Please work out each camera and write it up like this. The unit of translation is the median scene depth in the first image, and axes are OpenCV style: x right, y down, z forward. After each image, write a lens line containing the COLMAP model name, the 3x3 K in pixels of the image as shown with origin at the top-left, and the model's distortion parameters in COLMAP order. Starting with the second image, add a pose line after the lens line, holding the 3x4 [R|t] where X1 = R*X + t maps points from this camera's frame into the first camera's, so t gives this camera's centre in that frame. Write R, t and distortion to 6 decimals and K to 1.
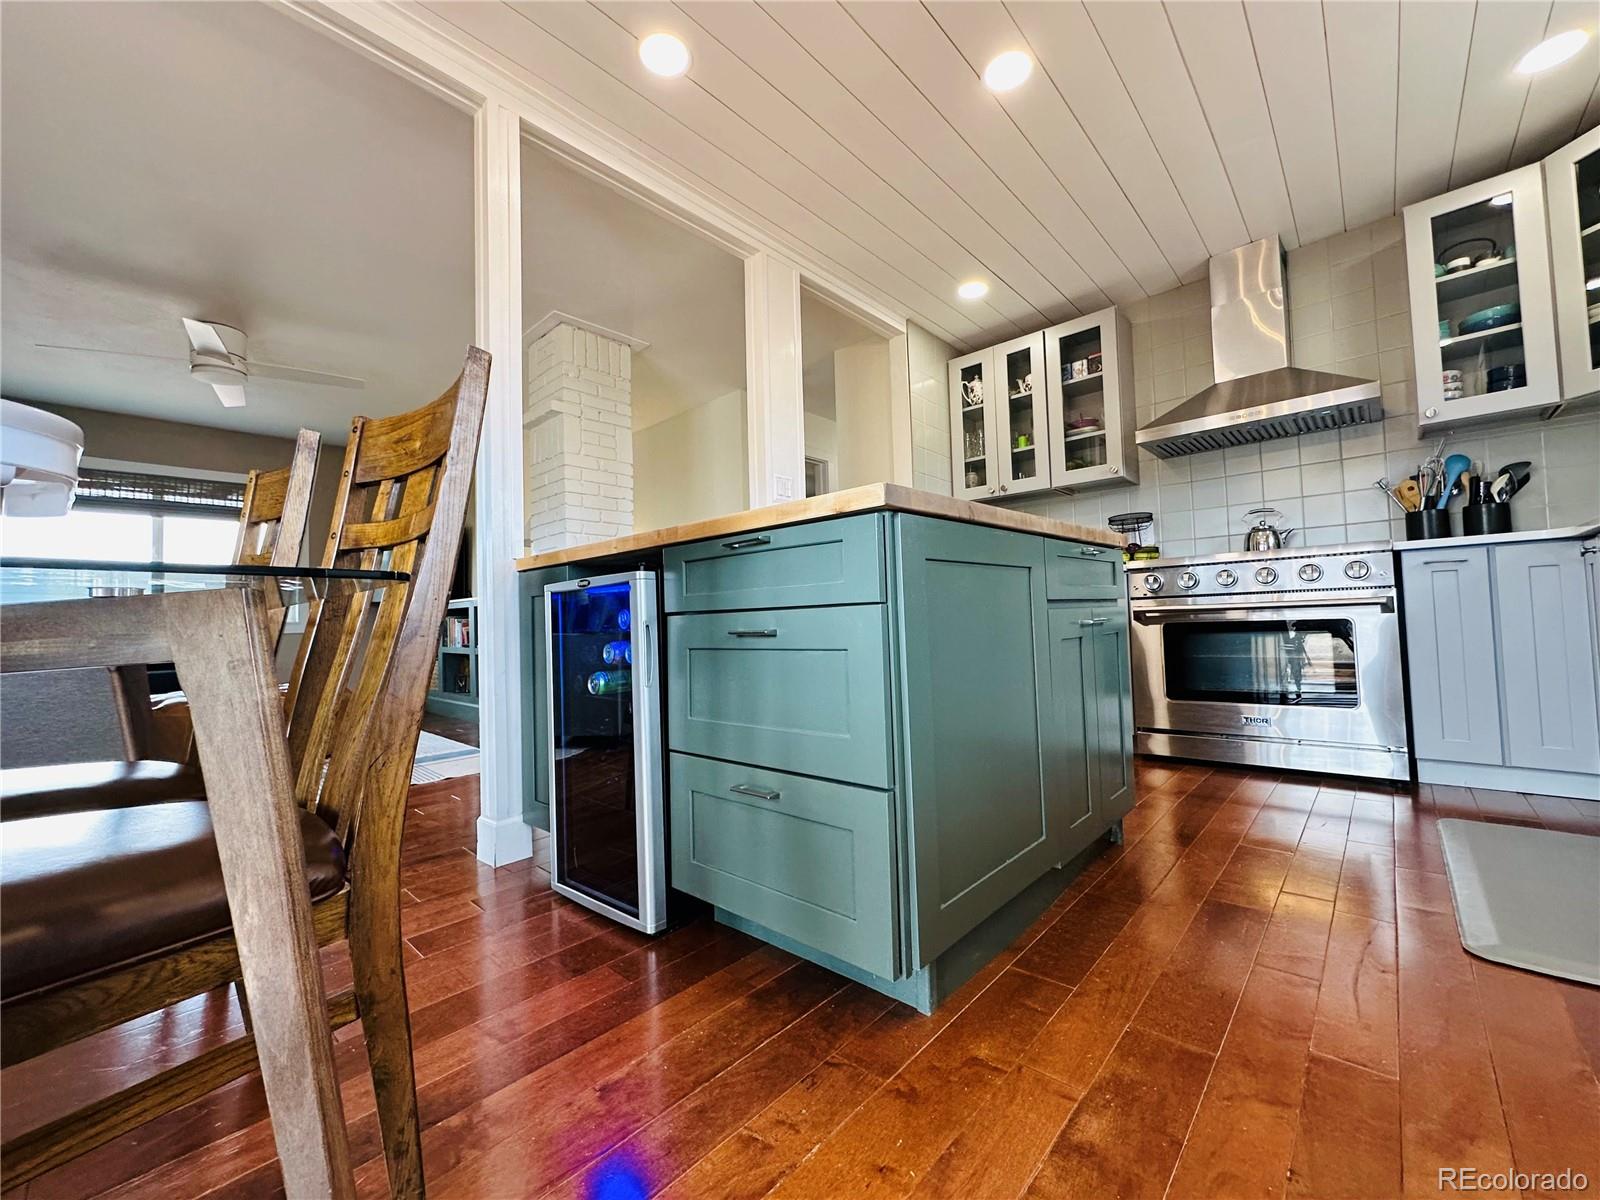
lens RADIAL K [[640.0, 0, 800.0], [0, 640.0, 596.9], [0, 0, 1]] dist [-0.003285, 0.000762]
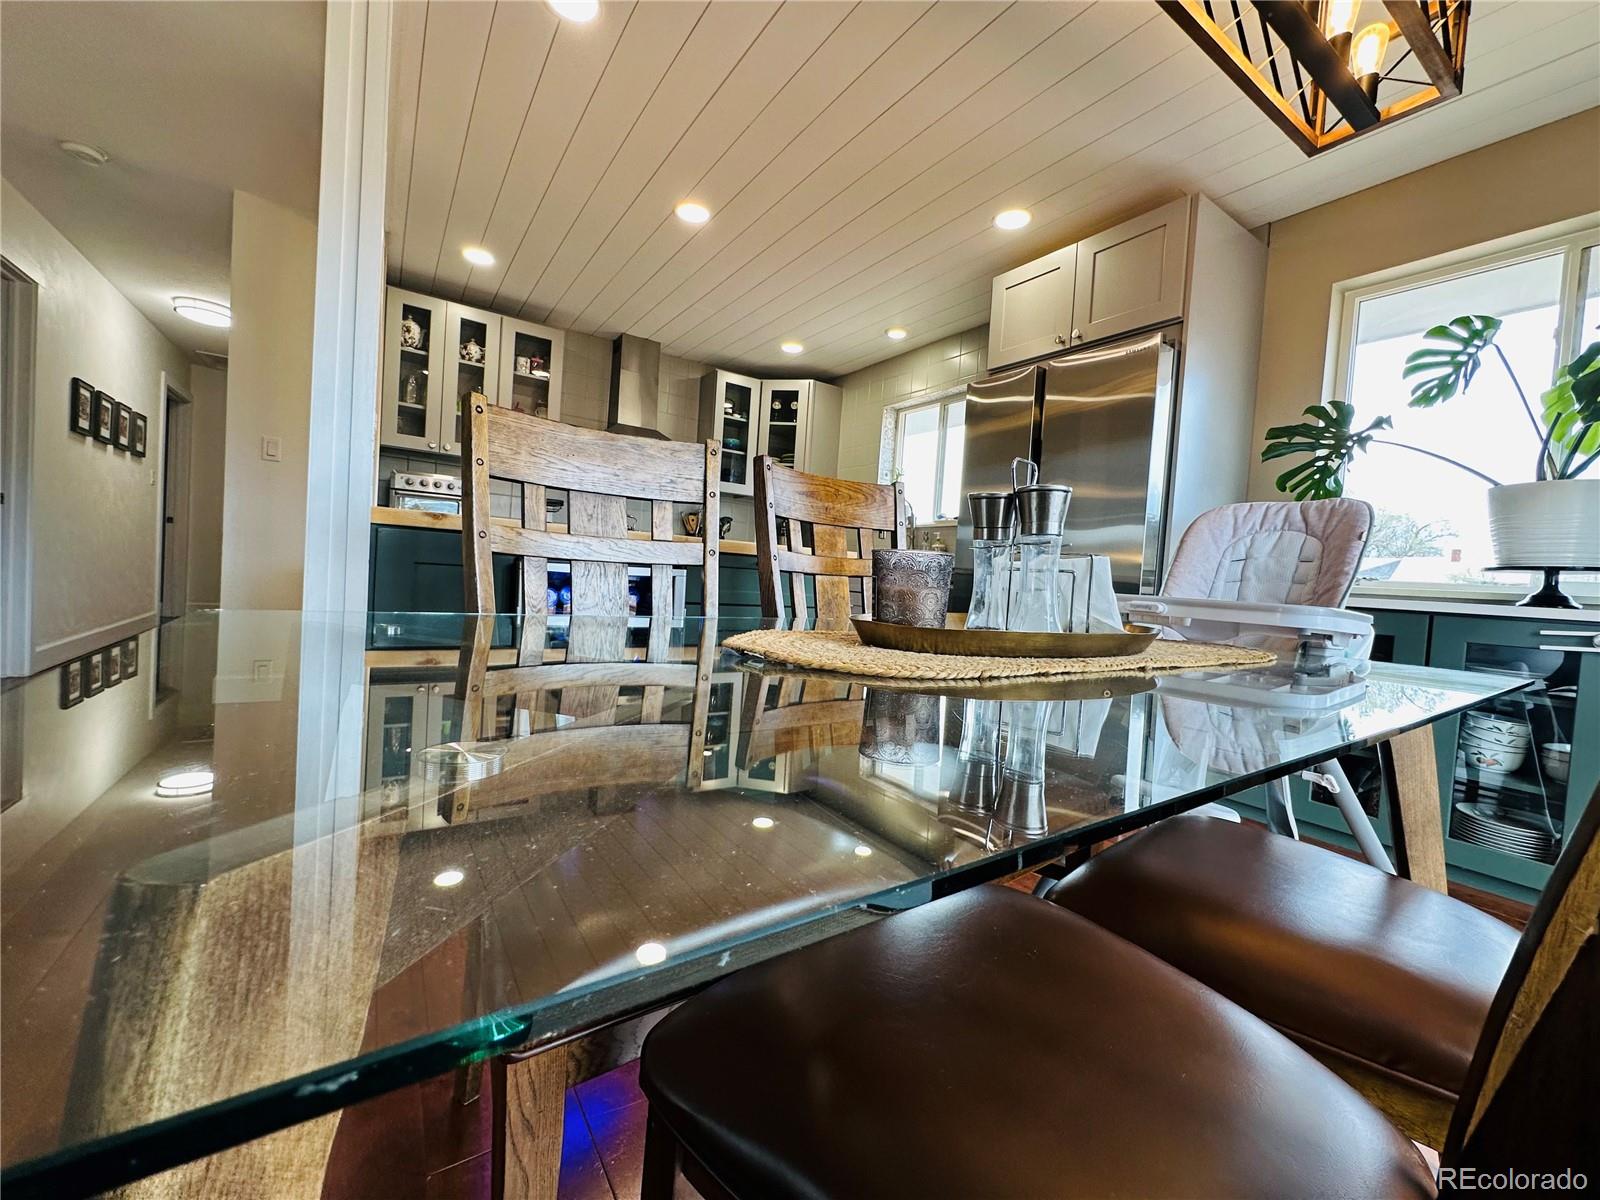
lens RADIAL K [[640.0, 0, 800.0], [0, 640.0, 596.9], [0, 0, 1]] dist [-0.003285, 0.000762]
pose [[0.238639, 0.012131, 0.971033, -0.672568], [-0.110336, 0.993786, 0.014701, -0.013297], [-0.964820, -0.110648, 0.238494, 0.232630]]
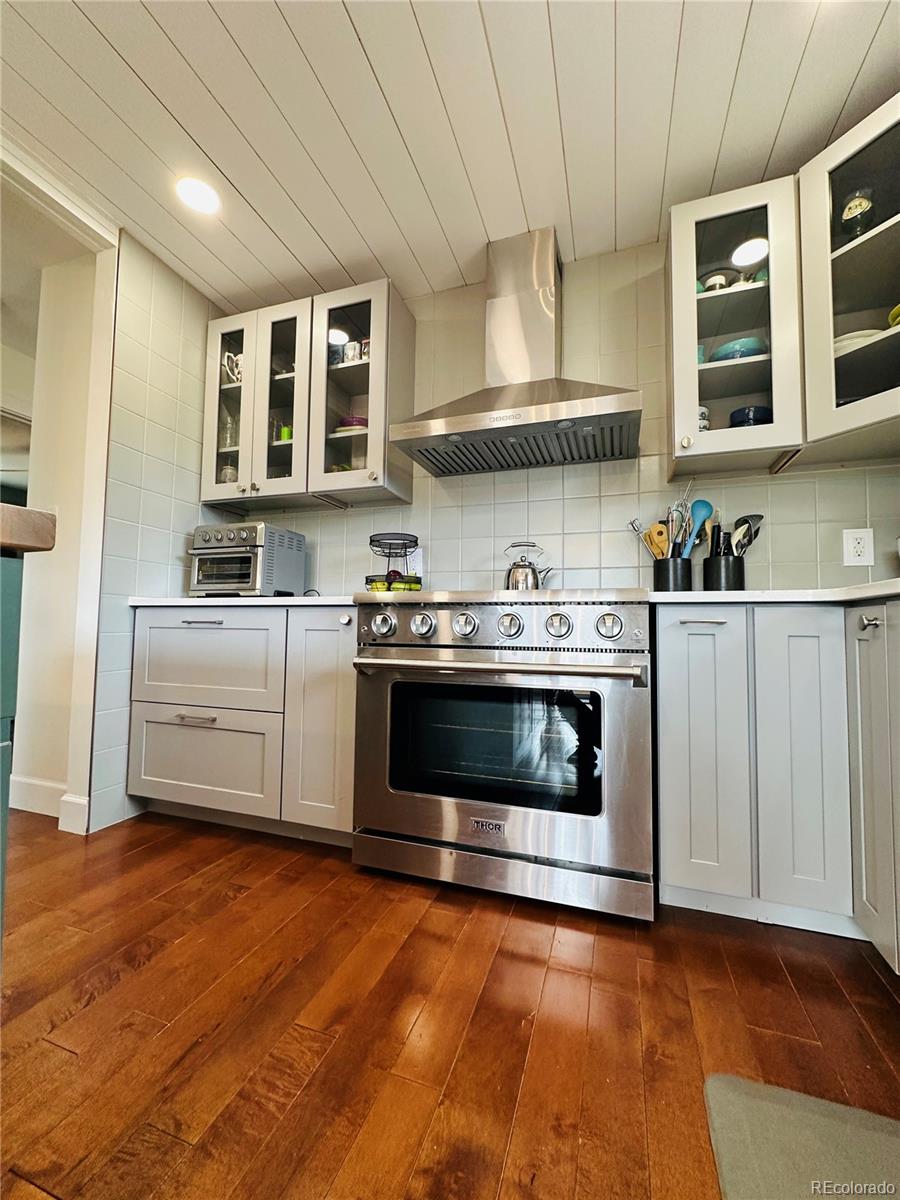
lens RADIAL K [[480.0, 0, 450.0], [0, 480.0, 600.0], [0, 0, 1]] dist [-0.003285, 0.000762]
pose [[0.917035, 0.062382, 0.393898, 0.395277], [-0.056172, 0.998048, -0.027287, -0.038058], [-0.394831, 0.002897, 0.918749, 0.460632]]
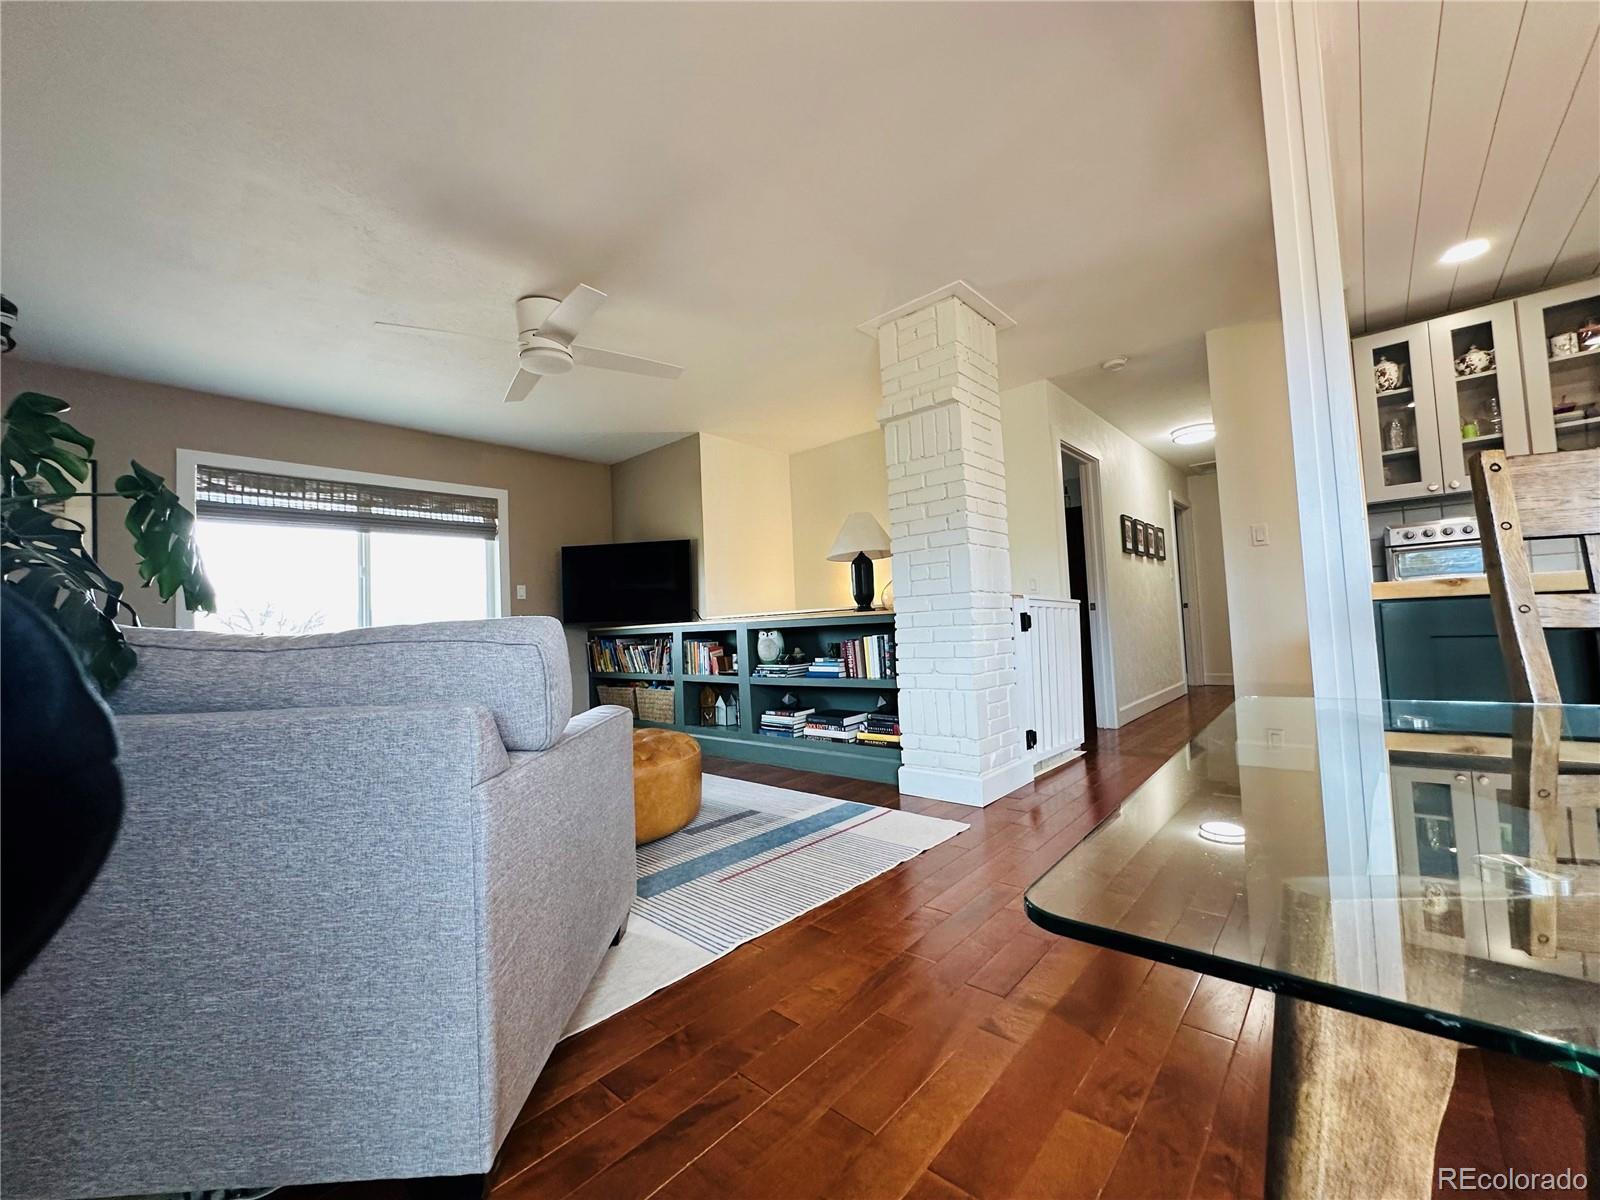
lens RADIAL K [[640.0, 0, 800.0], [0, 640.0, 596.9], [0, 0, 1]] dist [-0.003285, 0.000762]
pose [[0.999863, -0.013553, 0.009525, -0.710715], [0.013676, 0.999822, -0.012982, -0.027768], [-0.009347, 0.013111, 0.999870, 0.197128]]
